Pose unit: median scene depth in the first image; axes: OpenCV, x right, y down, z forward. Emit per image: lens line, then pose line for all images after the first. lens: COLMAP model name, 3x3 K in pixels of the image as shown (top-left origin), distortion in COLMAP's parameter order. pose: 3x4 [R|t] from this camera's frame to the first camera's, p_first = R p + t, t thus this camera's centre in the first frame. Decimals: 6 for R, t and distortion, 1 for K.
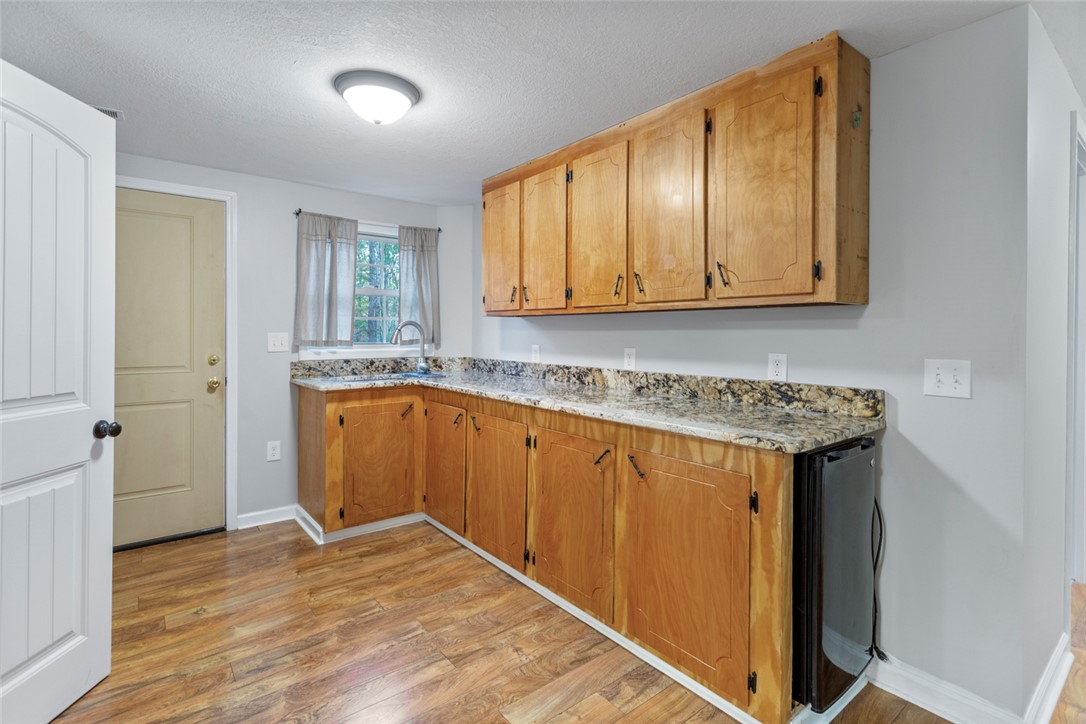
lens RADIAL K [[518.8, 0, 544.3], [0, 518.8, 341.4], [0, 0, 1]] dist [0.005185, 0.000615]
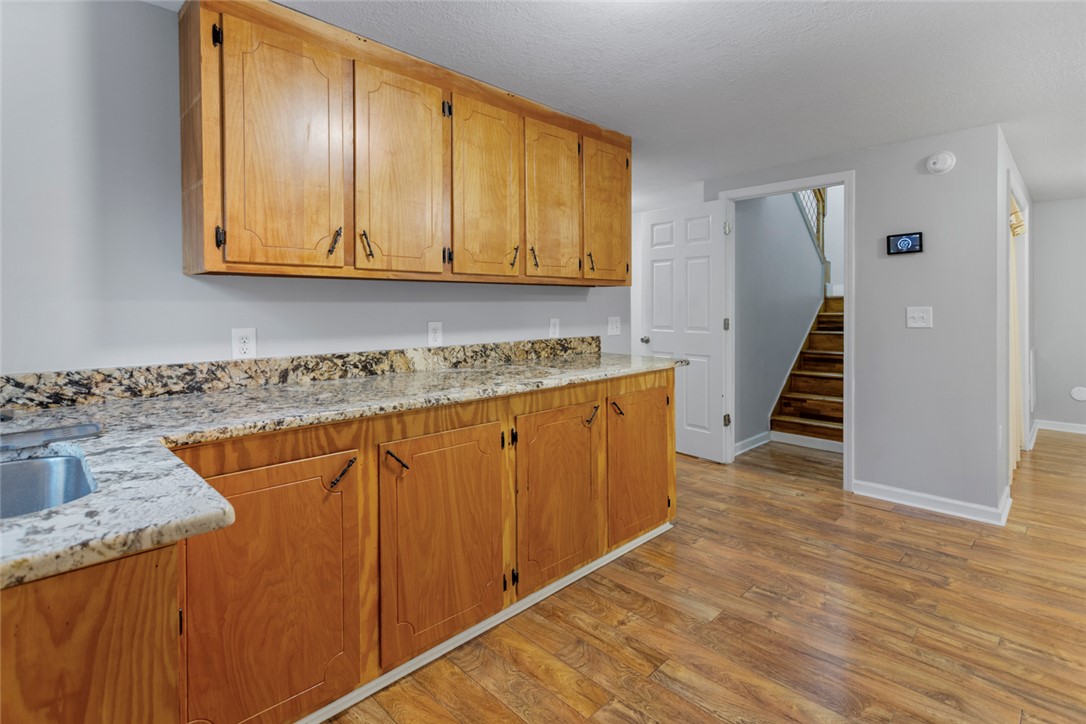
lens RADIAL K [[529.8, 0, 541.0], [0, 529.8, 316.3], [0, 0, 1]] dist [0.000876, 0.000531]
pose [[-0.106345, -0.023219, 0.994058, -0.850602], [0.021050, 0.999451, 0.025597, -0.018042], [-0.994106, 0.023647, -0.105798, 1.031565]]
